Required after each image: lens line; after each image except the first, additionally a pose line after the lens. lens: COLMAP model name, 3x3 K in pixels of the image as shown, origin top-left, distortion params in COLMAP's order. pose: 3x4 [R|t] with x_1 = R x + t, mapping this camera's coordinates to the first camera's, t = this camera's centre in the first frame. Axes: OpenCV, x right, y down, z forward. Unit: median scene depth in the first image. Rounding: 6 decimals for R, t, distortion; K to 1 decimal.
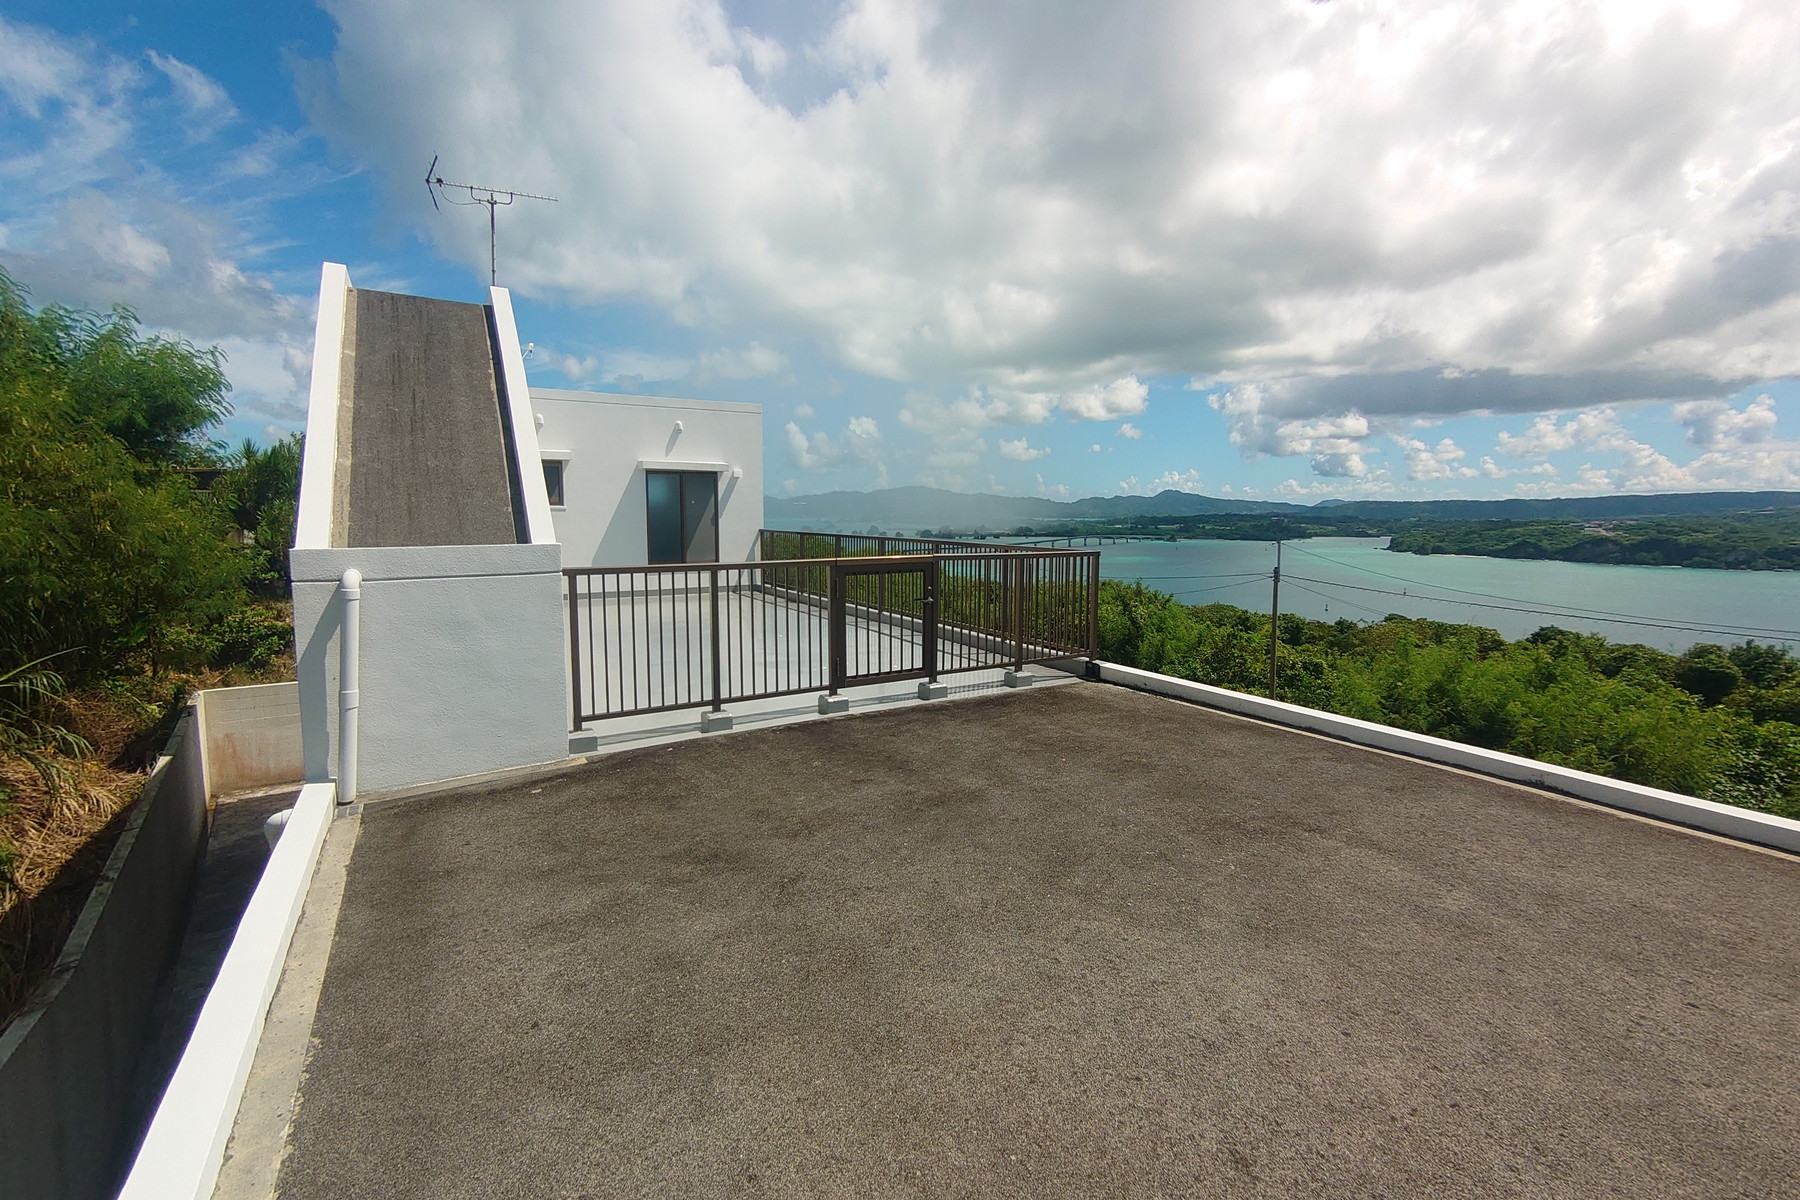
lens RADIAL K [[765.9, 0, 909.3], [0, 765.9, 519.3], [0, 0, 1]] dist [0.001354, 0.000001]
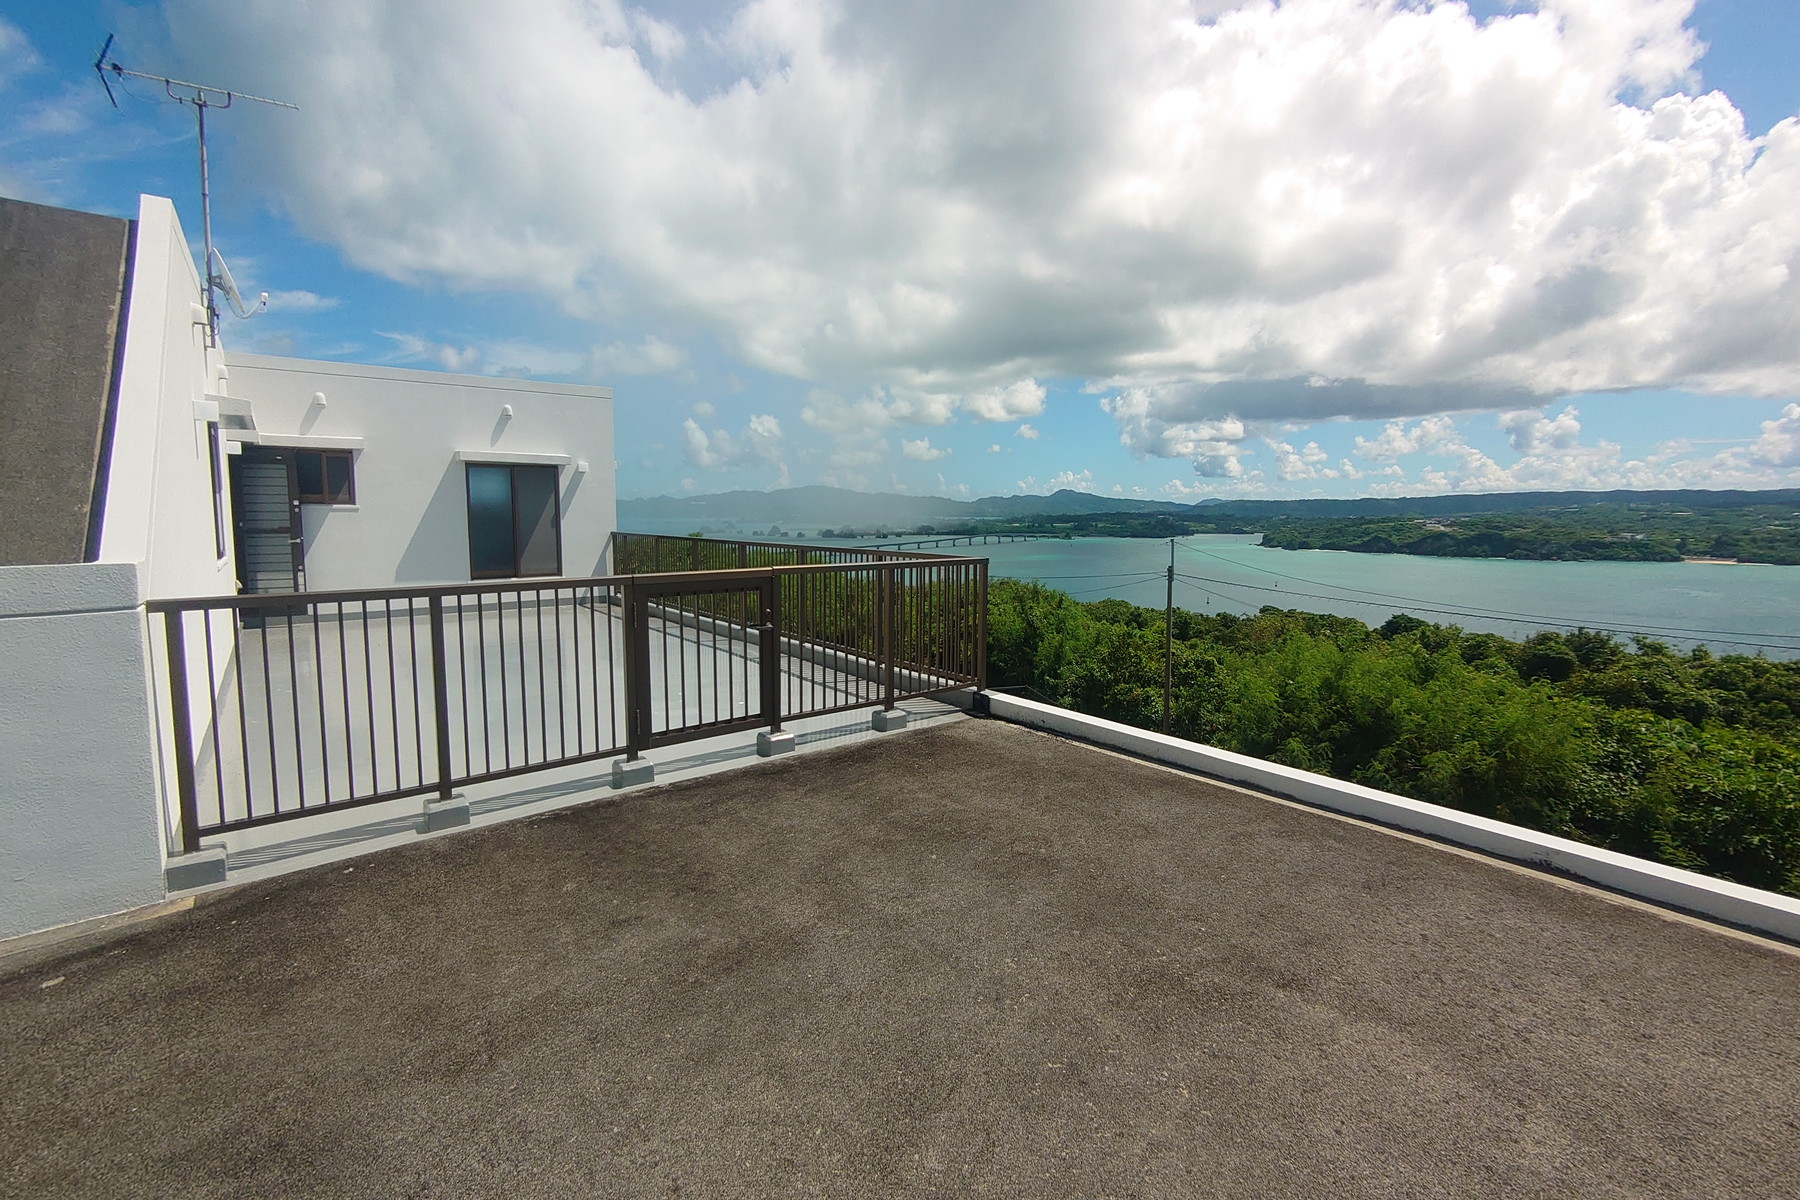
lens RADIAL K [[763.7, 0, 905.8], [0, 763.7, 529.6], [0, 0, 1]] dist [0.000048, -0.000139]
pose [[0.992554, -0.005730, 0.121669, 0.063970], [0.003966, 0.999884, 0.014730, -0.001625], [-0.121740, -0.014138, 0.992461, 0.211561]]
